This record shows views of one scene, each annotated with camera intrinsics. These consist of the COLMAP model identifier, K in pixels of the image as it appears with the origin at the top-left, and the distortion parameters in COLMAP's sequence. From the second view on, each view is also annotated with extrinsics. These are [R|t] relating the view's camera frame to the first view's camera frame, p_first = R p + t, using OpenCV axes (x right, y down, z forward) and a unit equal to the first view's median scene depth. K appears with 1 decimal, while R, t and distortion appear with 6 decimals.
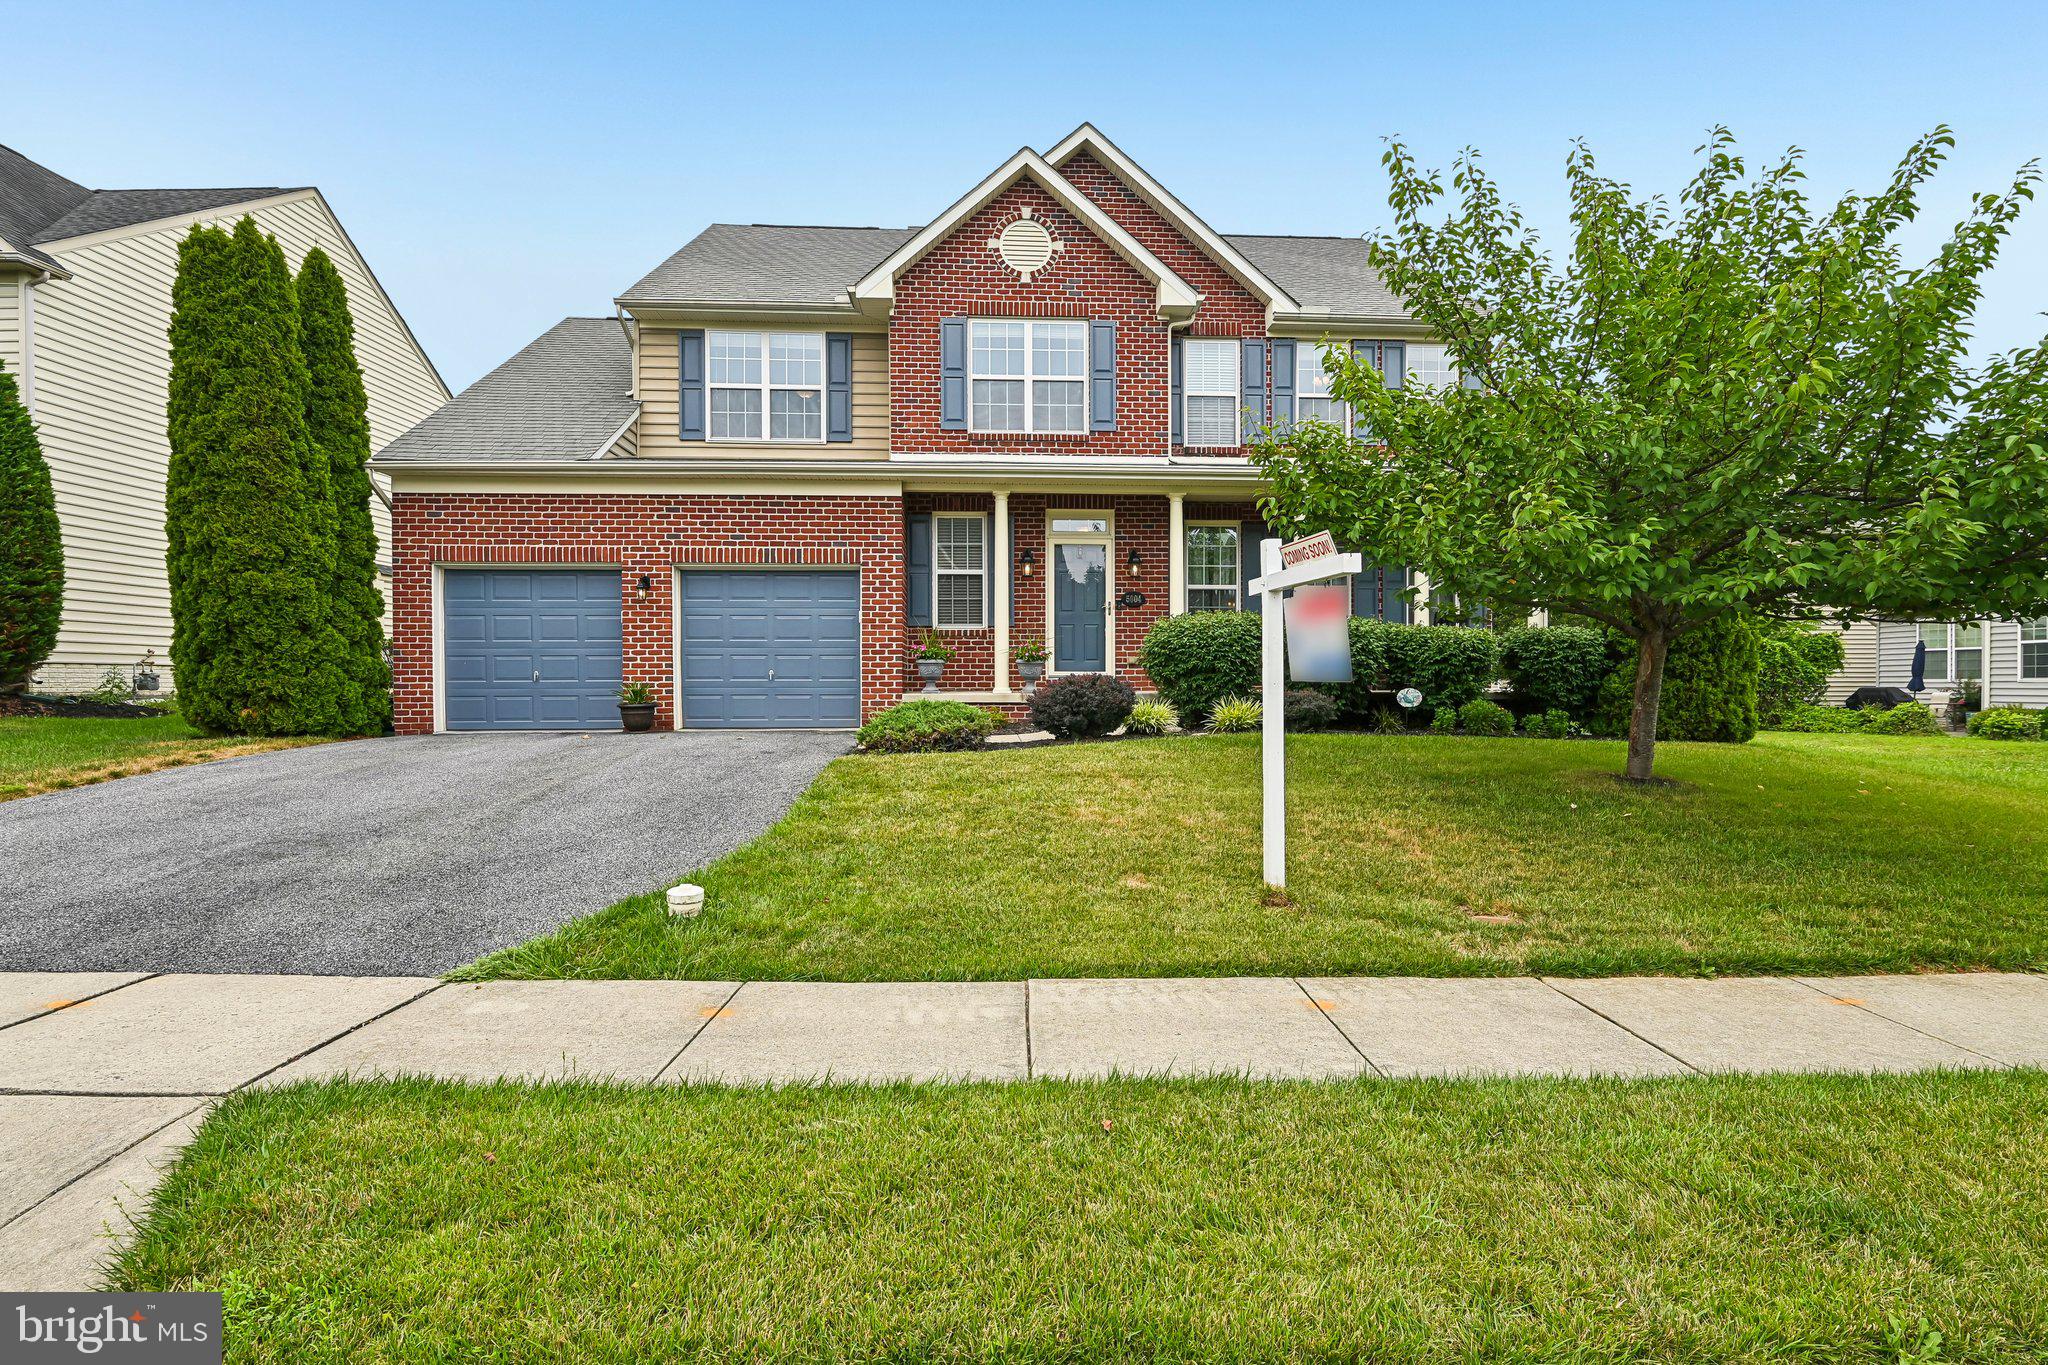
lens RADIAL K [[979.2, 0, 1023.3], [0, 979.2, 682.8], [0, 0, 1]] dist [0.000296, 0.000032]
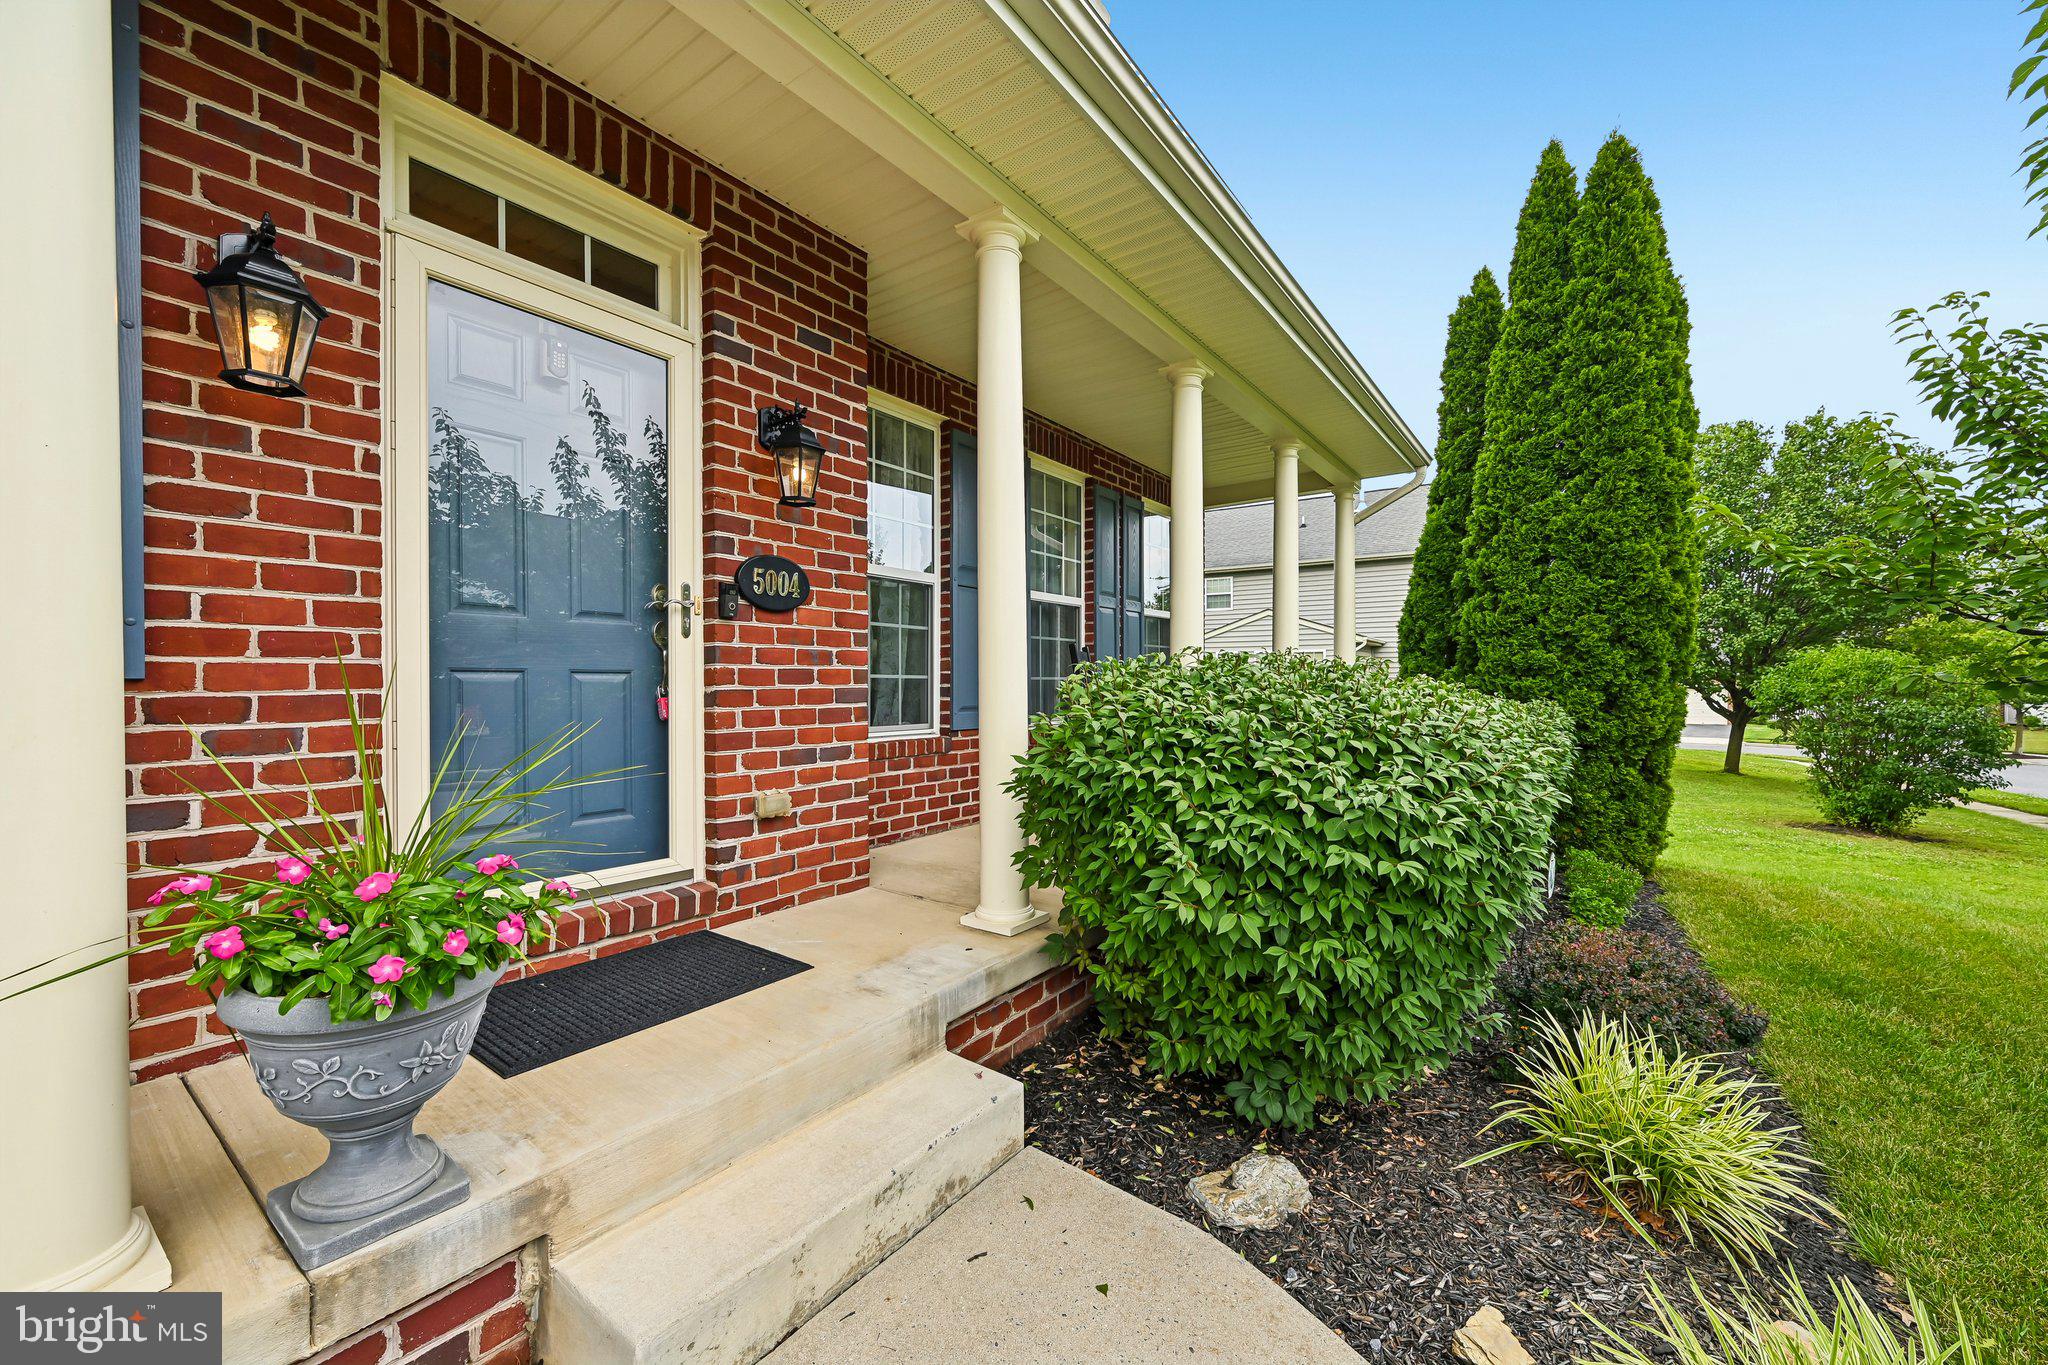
lens RADIAL K [[800.8, 0, 1026.7], [0, 800.8, 684.2], [0, 0, 1]] dist [-0.000975, 0.000171]
pose [[0.580305, 0.000034, 0.814399, -0.031779], [-0.001477, 0.999998, 0.001011, -0.057140], [-0.814398, -0.001790, 0.580304, 0.808773]]
